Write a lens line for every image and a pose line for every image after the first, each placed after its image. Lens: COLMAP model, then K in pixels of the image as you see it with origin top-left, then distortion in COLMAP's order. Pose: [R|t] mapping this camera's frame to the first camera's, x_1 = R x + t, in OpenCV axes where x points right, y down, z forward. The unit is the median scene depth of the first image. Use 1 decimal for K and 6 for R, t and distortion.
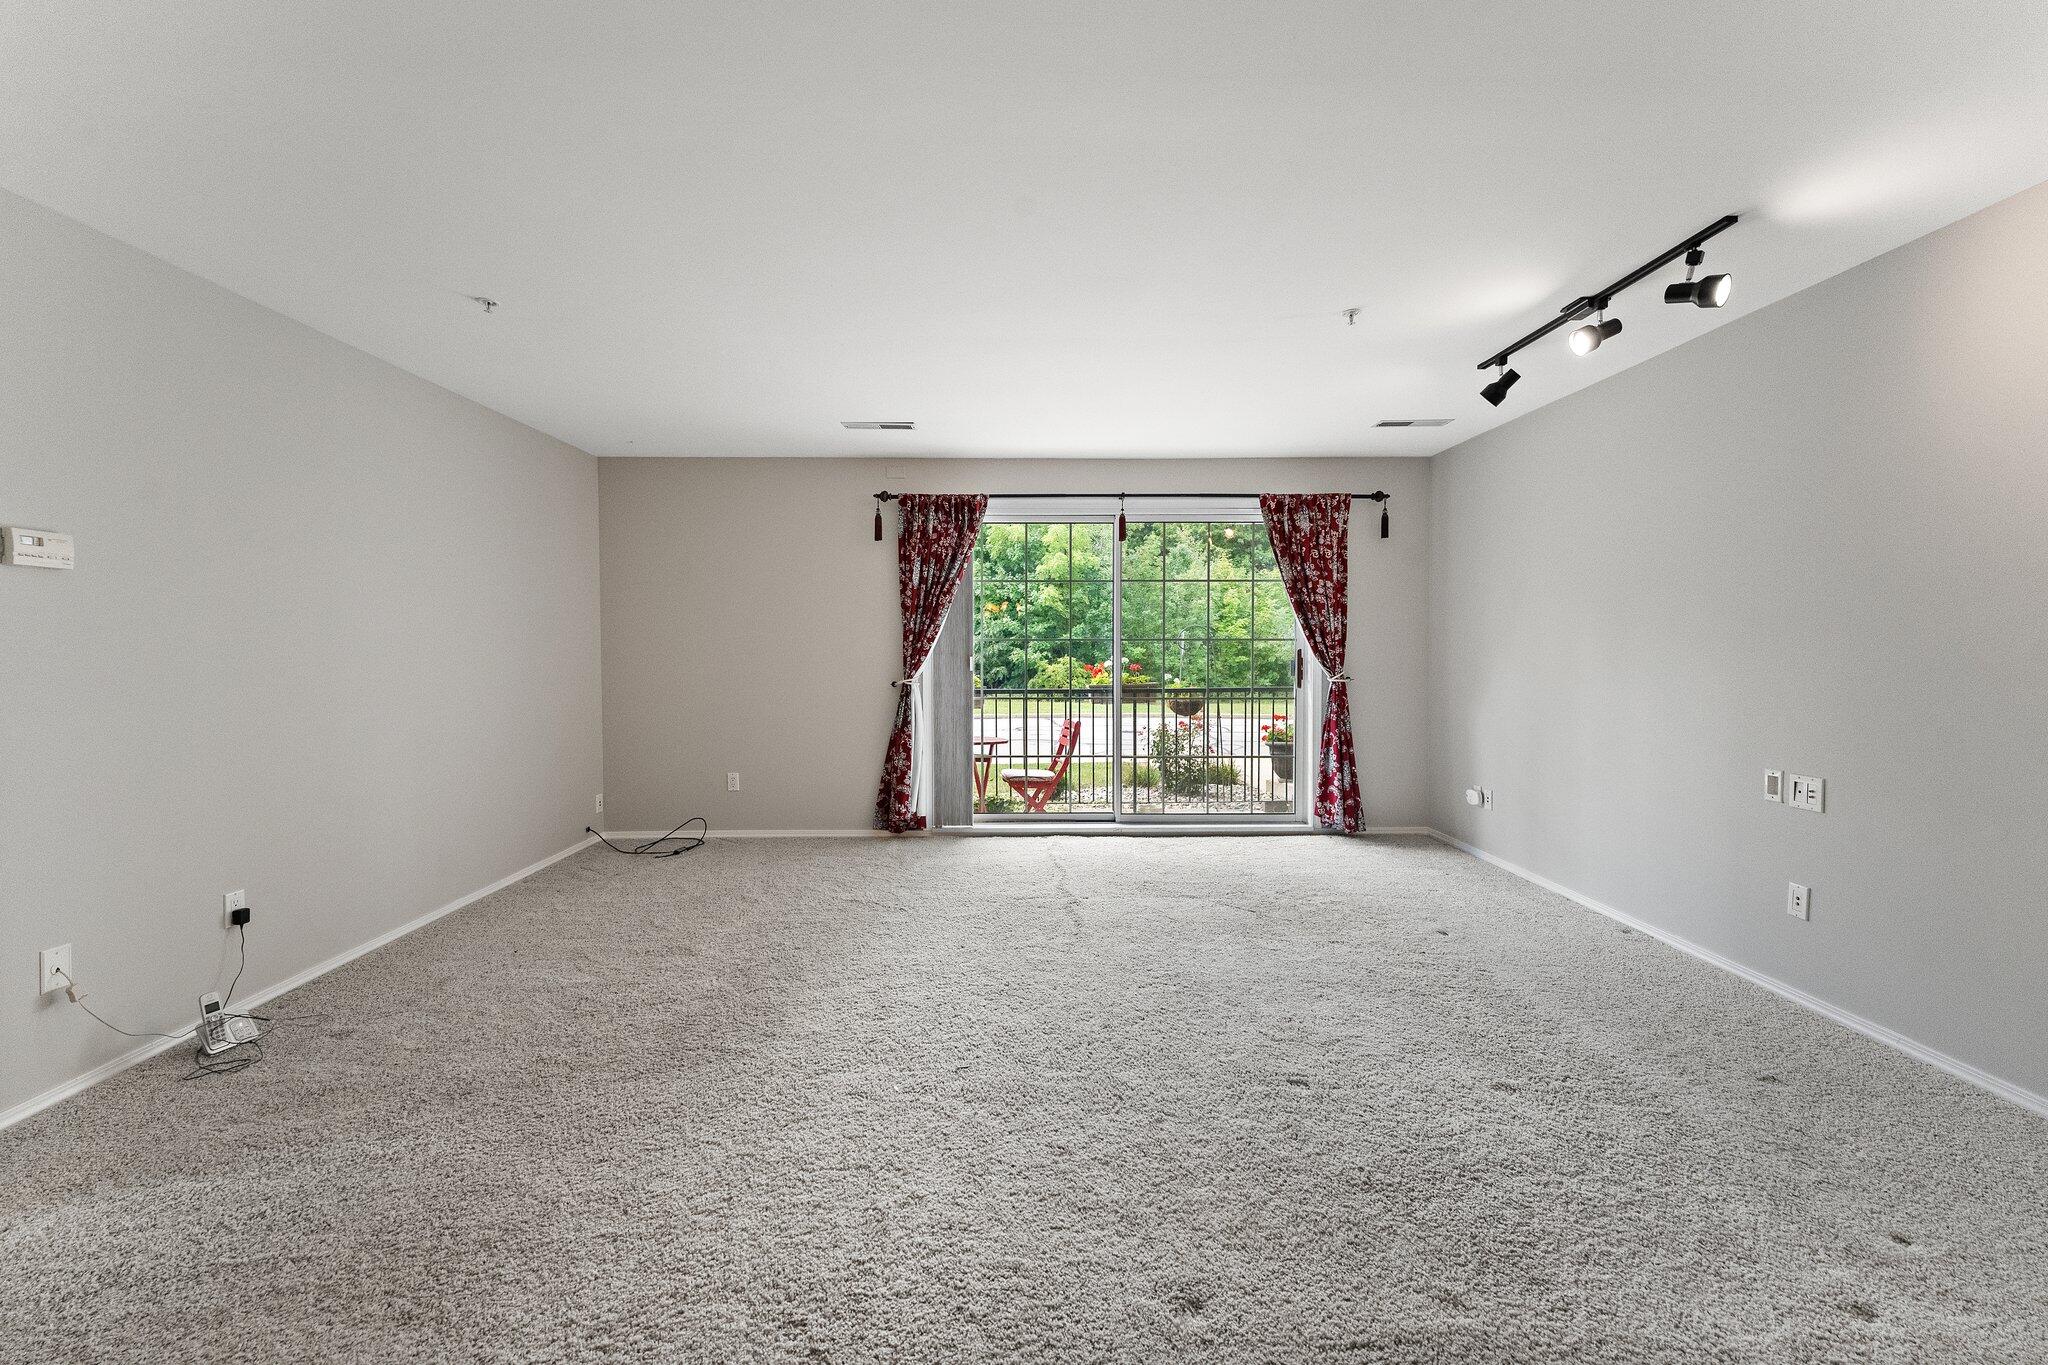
lens RADIAL K [[837.4, 0, 1024.6], [0, 837.4, 666.9], [0, 0, 1]] dist [0.003174, 0.000056]
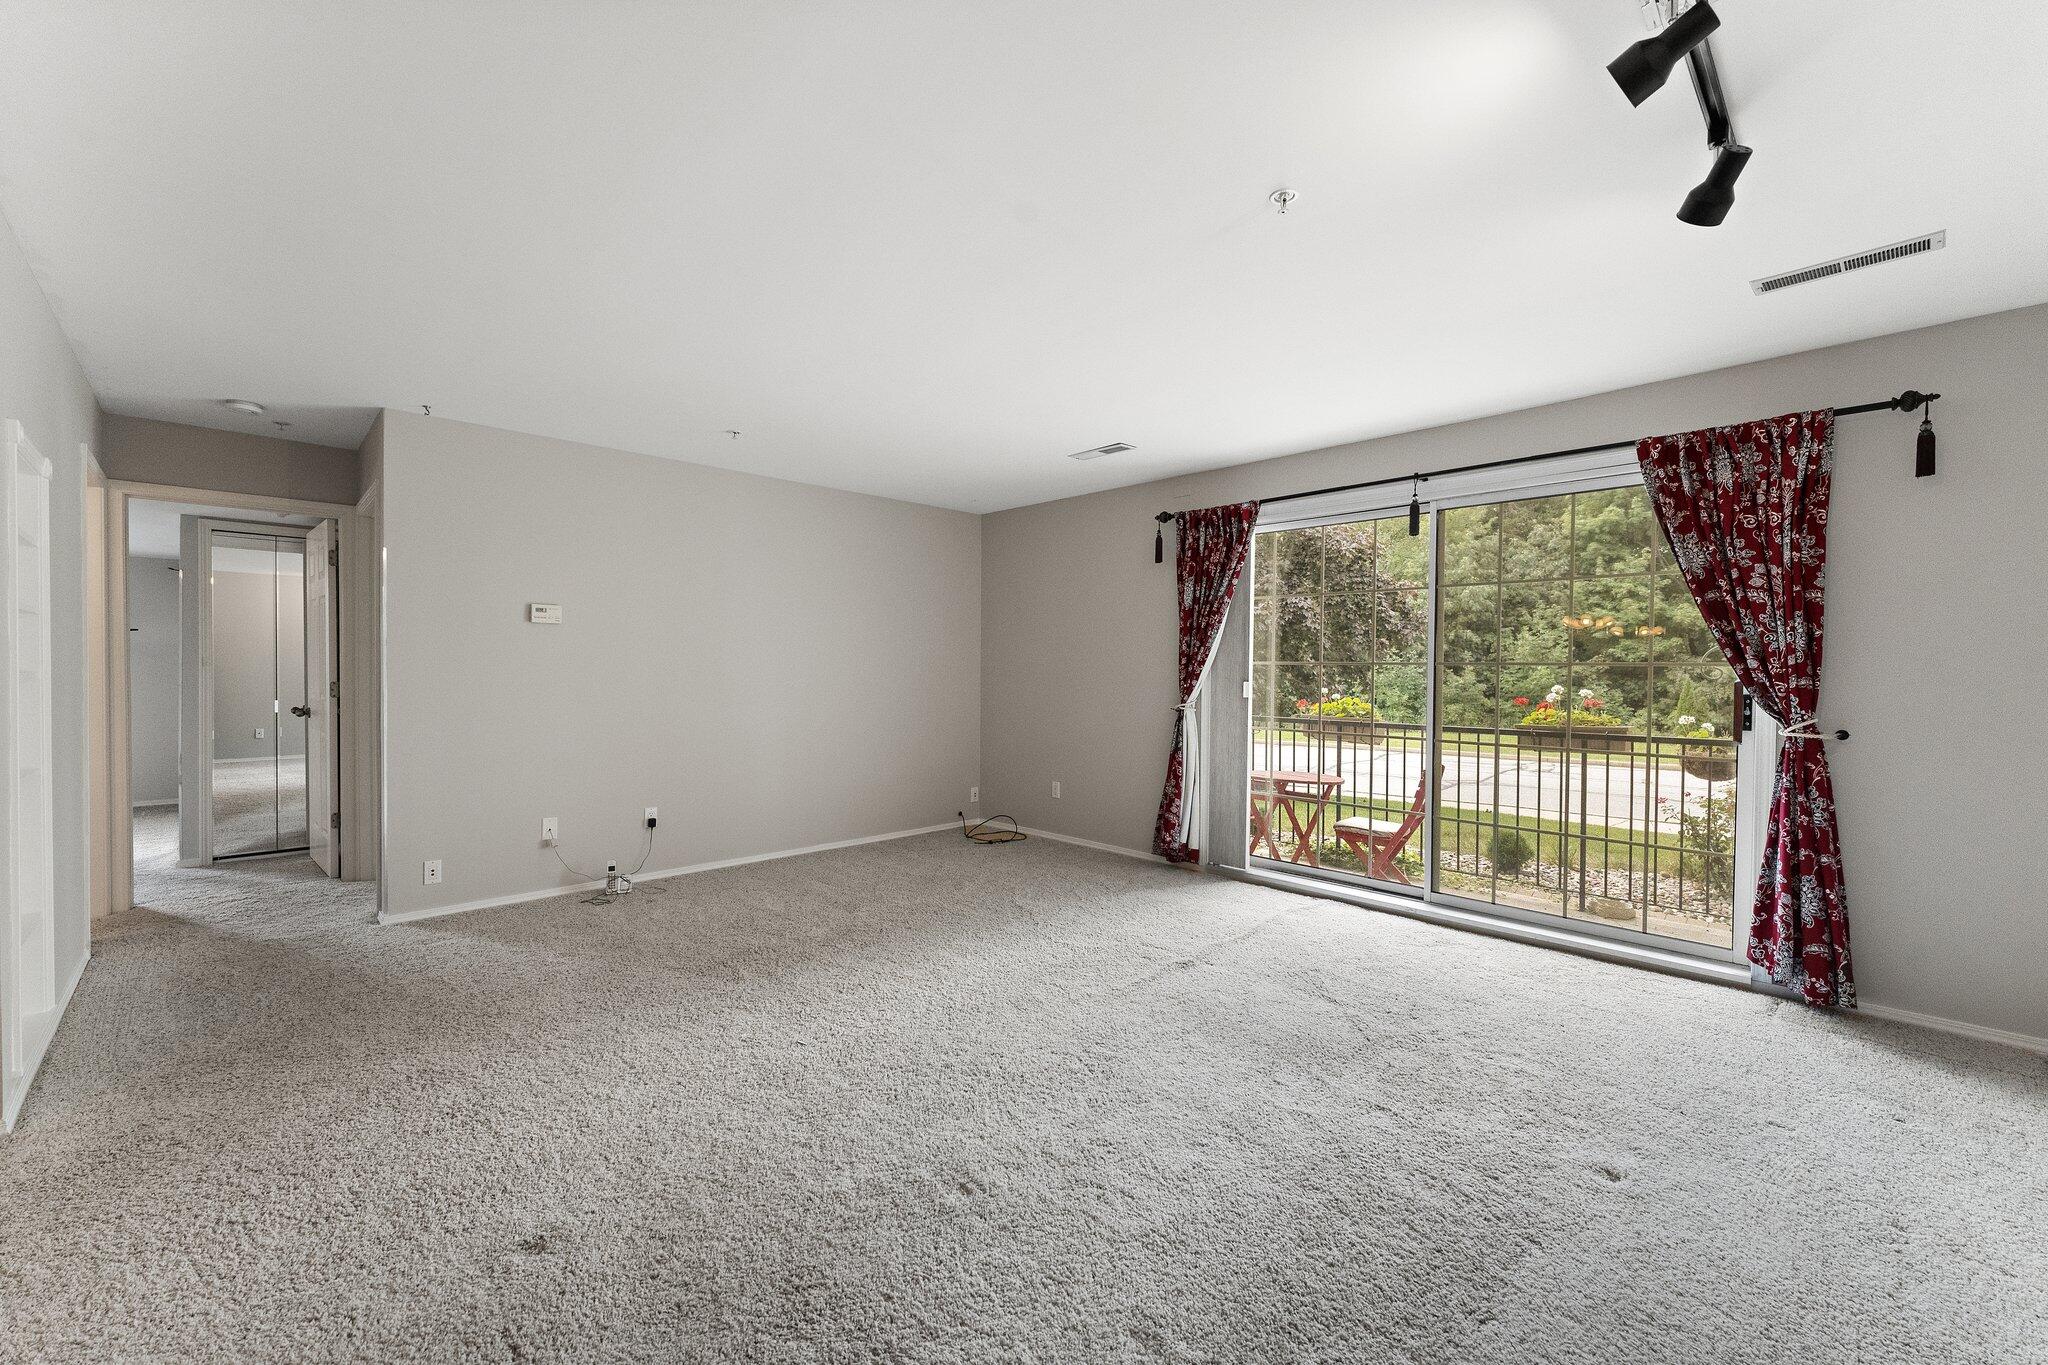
lens RADIAL K [[837.4, 0, 1024.0], [0, 837.4, 681.3], [0, 0, 1]] dist [0.003174, 0.000056]
pose [[0.676459, 0.018416, -0.736250, 0.445247], [-0.028259, 0.999600, -0.000961, -0.005295], [0.735938, 0.021455, 0.676709, 0.214751]]
